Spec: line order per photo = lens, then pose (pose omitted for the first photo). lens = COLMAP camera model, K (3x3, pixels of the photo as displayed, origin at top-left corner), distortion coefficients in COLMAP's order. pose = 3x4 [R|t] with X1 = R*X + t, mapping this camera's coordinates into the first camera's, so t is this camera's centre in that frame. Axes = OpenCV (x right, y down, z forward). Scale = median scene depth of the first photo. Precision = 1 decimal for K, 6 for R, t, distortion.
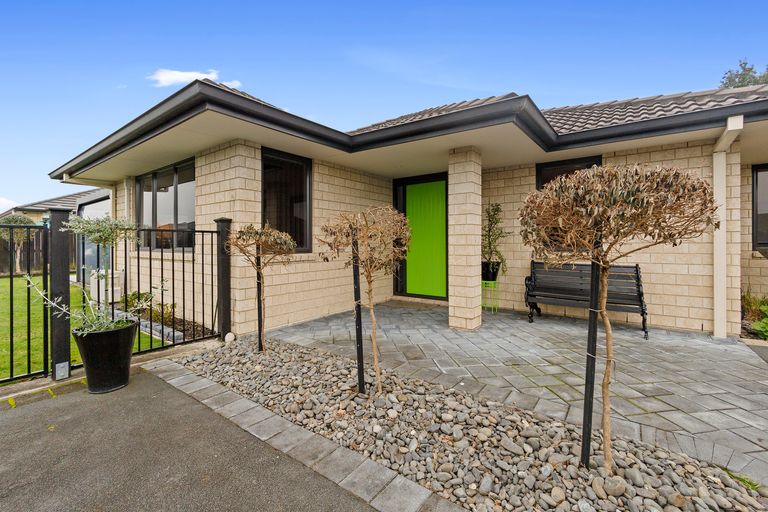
lens RADIAL K [[330.8, 0, 384.5], [0, 330.8, 252.9], [0, 0, 1]] dist [-0.001966, -0.000487]
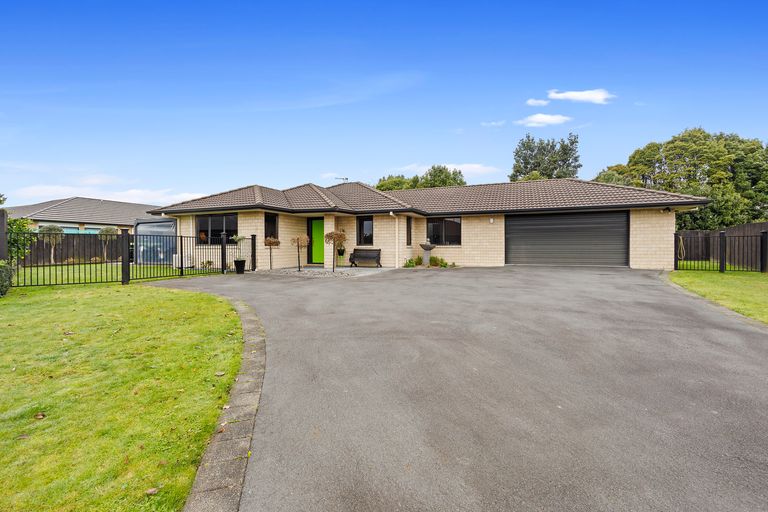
lens RADIAL K [[330.8, 0, 384.5], [0, 330.8, 252.9], [0, 0, 1]] dist [-0.001966, -0.000487]
pose [[0.969457, -0.002779, 0.245246, -0.027662], [0.005705, 0.999921, -0.011219, 0.104070], [-0.245196, 0.012275, 0.969396, -2.141912]]
